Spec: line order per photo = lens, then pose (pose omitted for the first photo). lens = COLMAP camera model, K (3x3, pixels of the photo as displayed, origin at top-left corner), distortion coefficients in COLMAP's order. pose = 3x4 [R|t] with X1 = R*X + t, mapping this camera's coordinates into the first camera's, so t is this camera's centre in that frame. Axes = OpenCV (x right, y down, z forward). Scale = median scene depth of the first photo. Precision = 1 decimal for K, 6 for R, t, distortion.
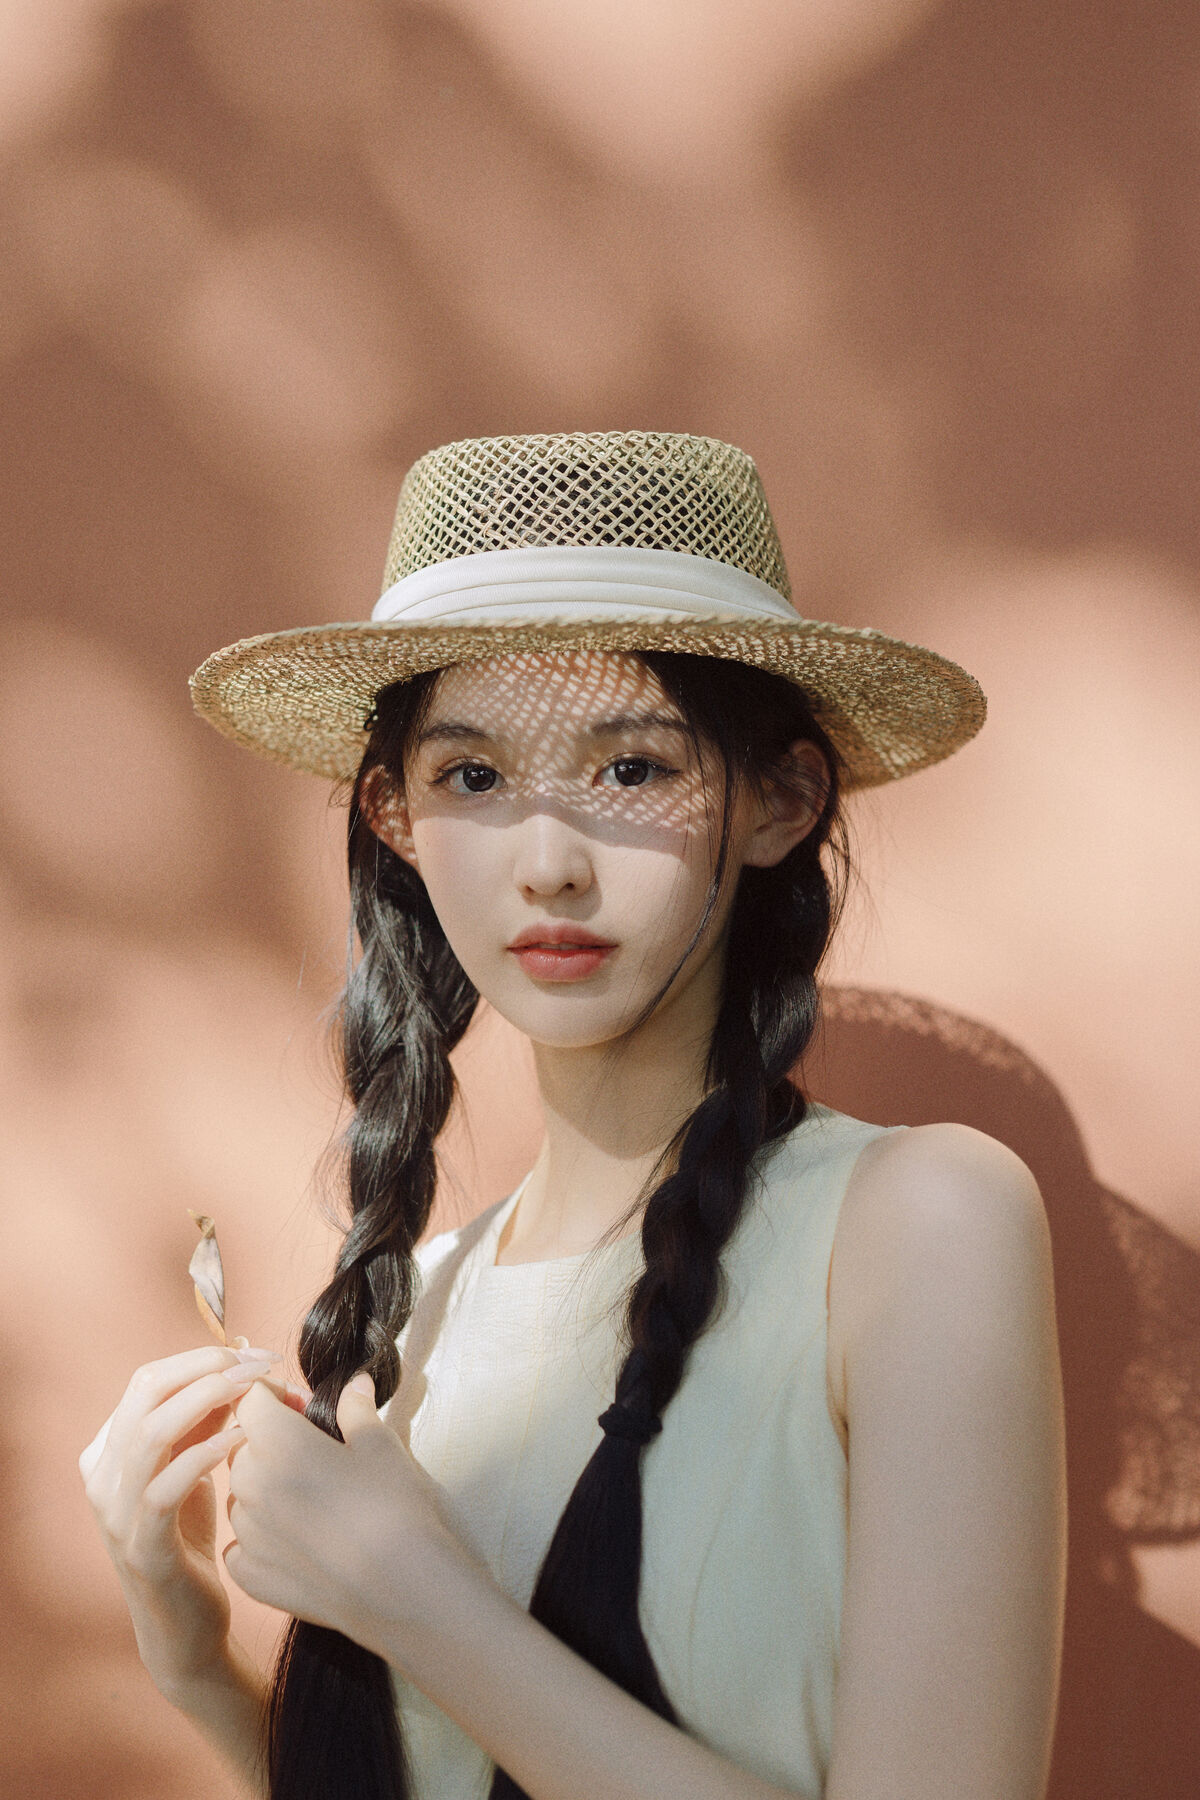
lens RADIAL K [[2634.8, 0, 567.0], [0, 2634.8, 903.4], [0, 0, 1]] dist [0.170125, -0.000774]
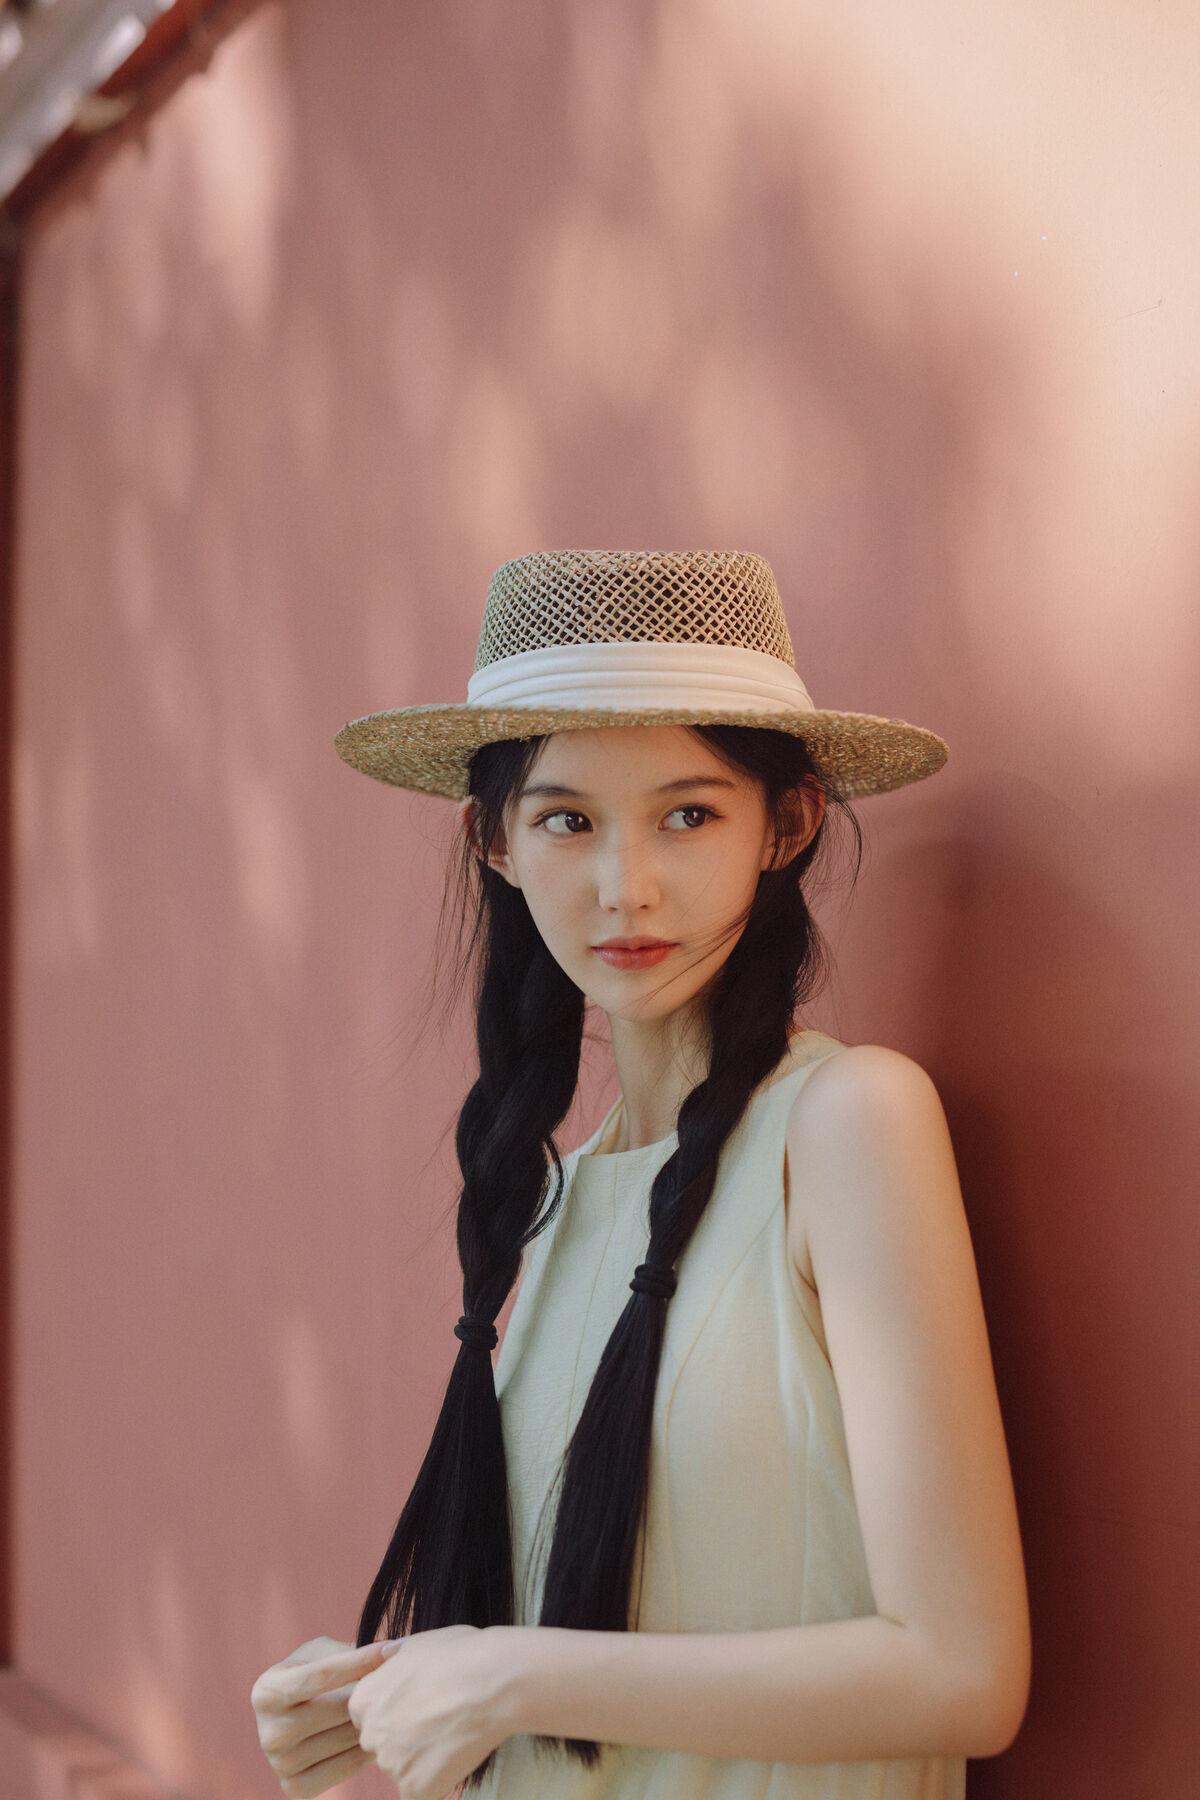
lens RADIAL K [[2682.0, 0, 535.5], [0, 2682.0, 903.5], [0, 0, 1]] dist [0.032538, 0.014228]
pose [[0.986755, 0.008369, 0.162001, -0.266618], [-0.019526, 0.997535, 0.067399, -0.092989], [-0.161038, -0.069670, 0.984486, -0.293849]]
